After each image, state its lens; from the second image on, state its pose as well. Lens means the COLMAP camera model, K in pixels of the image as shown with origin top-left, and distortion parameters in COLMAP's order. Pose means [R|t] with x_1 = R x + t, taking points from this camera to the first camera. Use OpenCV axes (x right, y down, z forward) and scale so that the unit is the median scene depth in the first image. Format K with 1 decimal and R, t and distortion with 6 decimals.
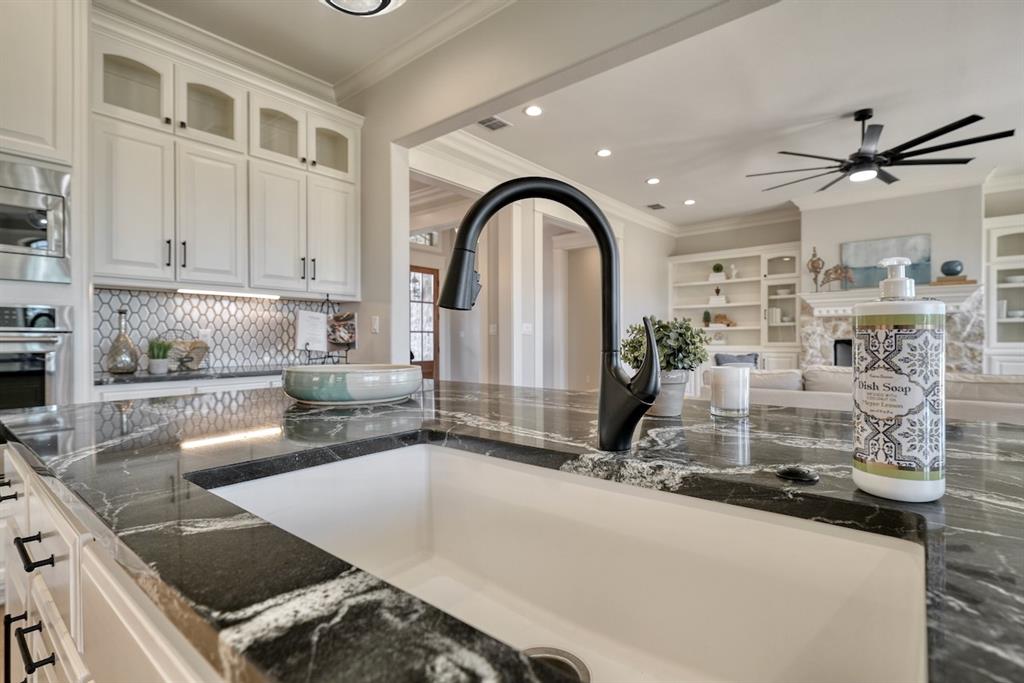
lens RADIAL K [[492.0, 0, 512.0], [0, 492.0, 341.5], [0, 0, 1]] dist [0.002705, 0.000807]
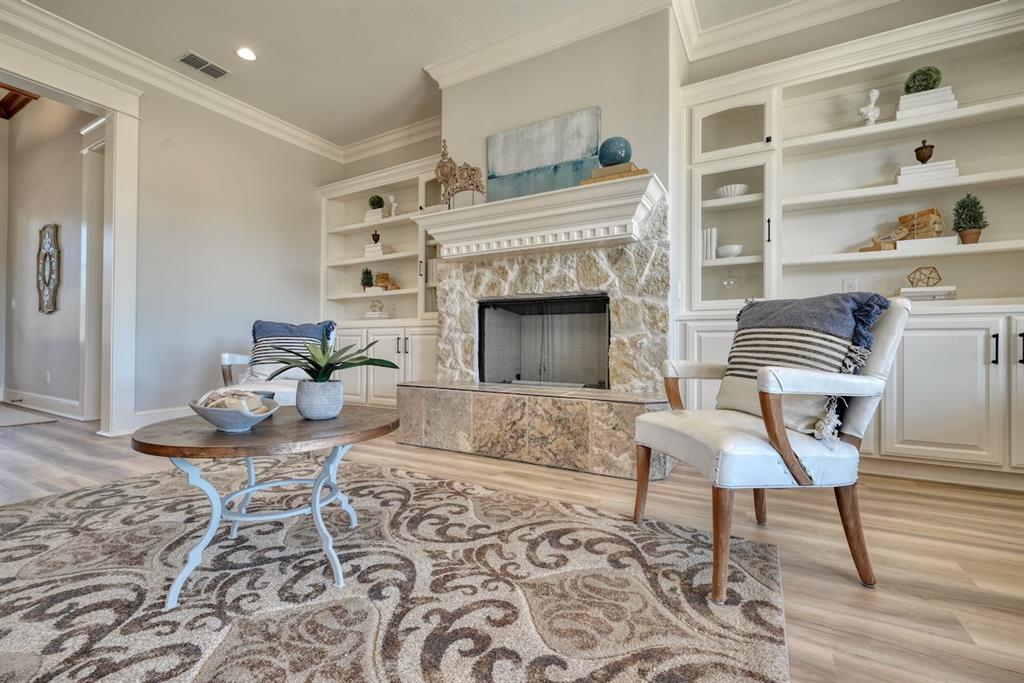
lens RADIAL K [[437.6, 0, 512.0], [0, 437.6, 341.5], [0, 0, 1]] dist [0.001336, 0.000417]
pose [[0.984072, 0.006117, 0.177664, 0.604695], [-0.004967, 0.999964, -0.006921, 0.049088], [-0.177700, 0.005929, 0.984067, 0.481555]]
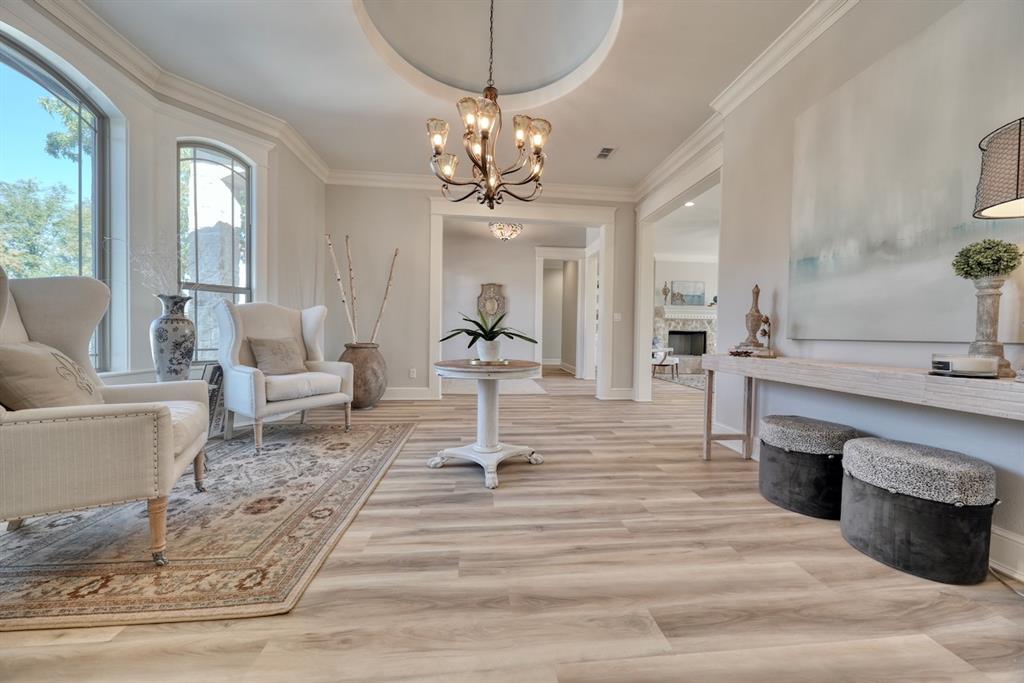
lens RADIAL K [[349.0, 0, 512.0], [0, 349.0, 341.5], [0, 0, 1]] dist [-0.000216, -0.000009]
pose [[0.695812, -0.000934, 0.718224, -0.759034], [-0.016495, 0.999715, 0.017281, 0.024945], [-0.718035, -0.023872, 0.695598, 0.490316]]
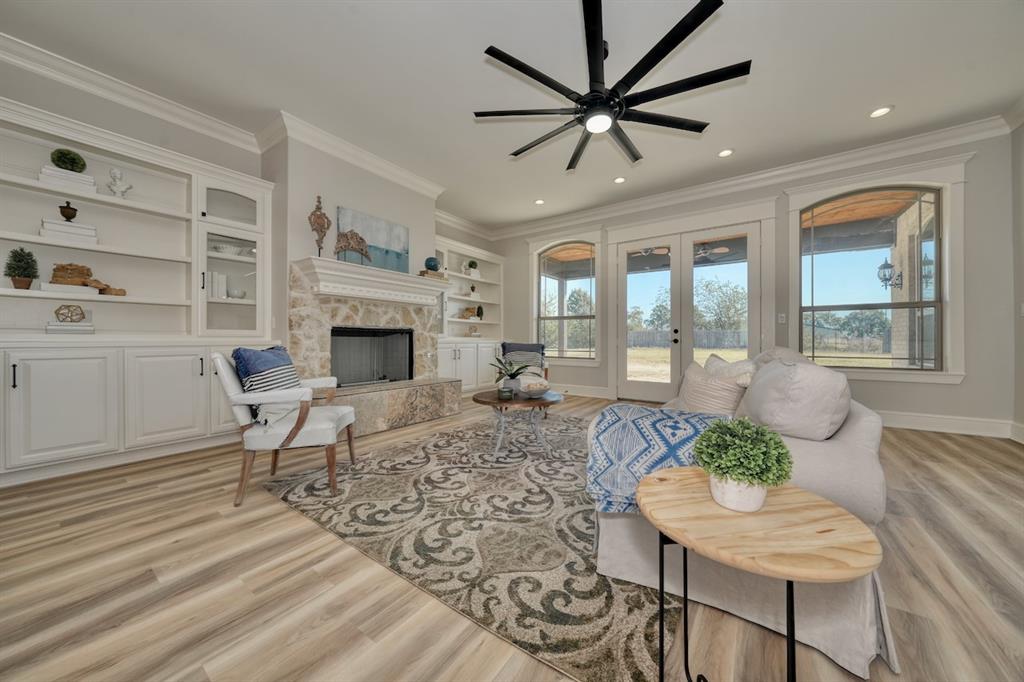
lens RADIAL K [[349.0, 0, 512.0], [0, 349.0, 341.0], [0, 0, 1]] dist [-0.000216, -0.000009]
pose [[-0.078835, -0.000850, 0.996887, 0.086904], [0.001680, 0.999998, 0.000985, 0.018512], [-0.996886, 0.001753, -0.078833, 0.764533]]
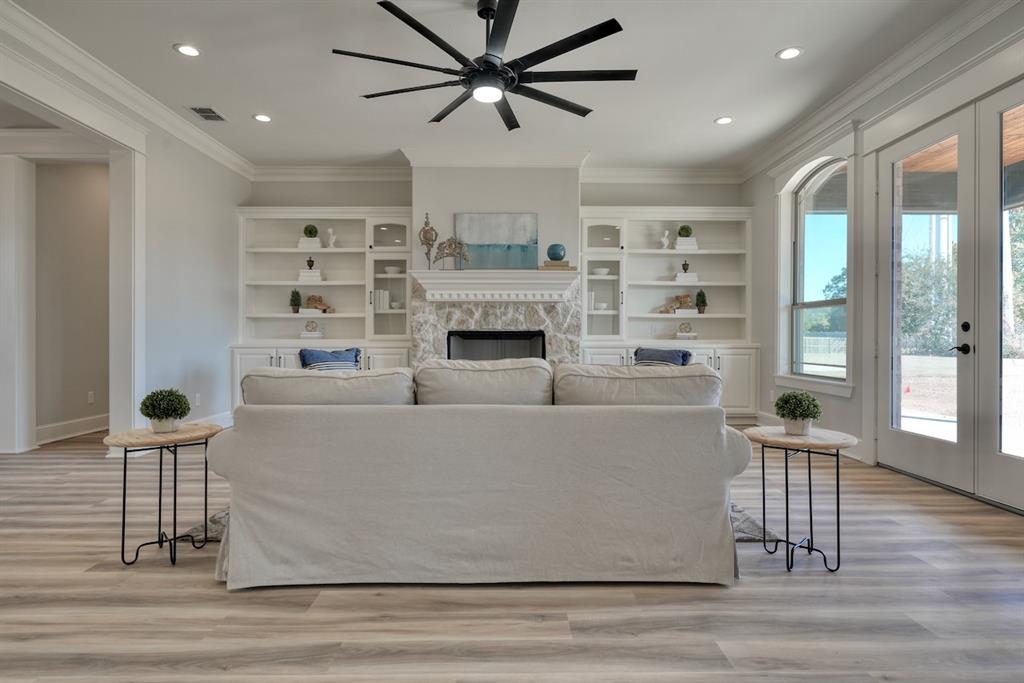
lens RADIAL K [[565.8, 0, 512.0], [0, 565.8, 341.5], [0, 0, 1]] dist [0.004822, 0.000307]
pose [[0.761484, 0.001851, 0.648181, 0.130894], [-0.002019, 0.999998, -0.000484, 0.014181], [-0.648180, -0.000940, 0.761486, 0.222031]]
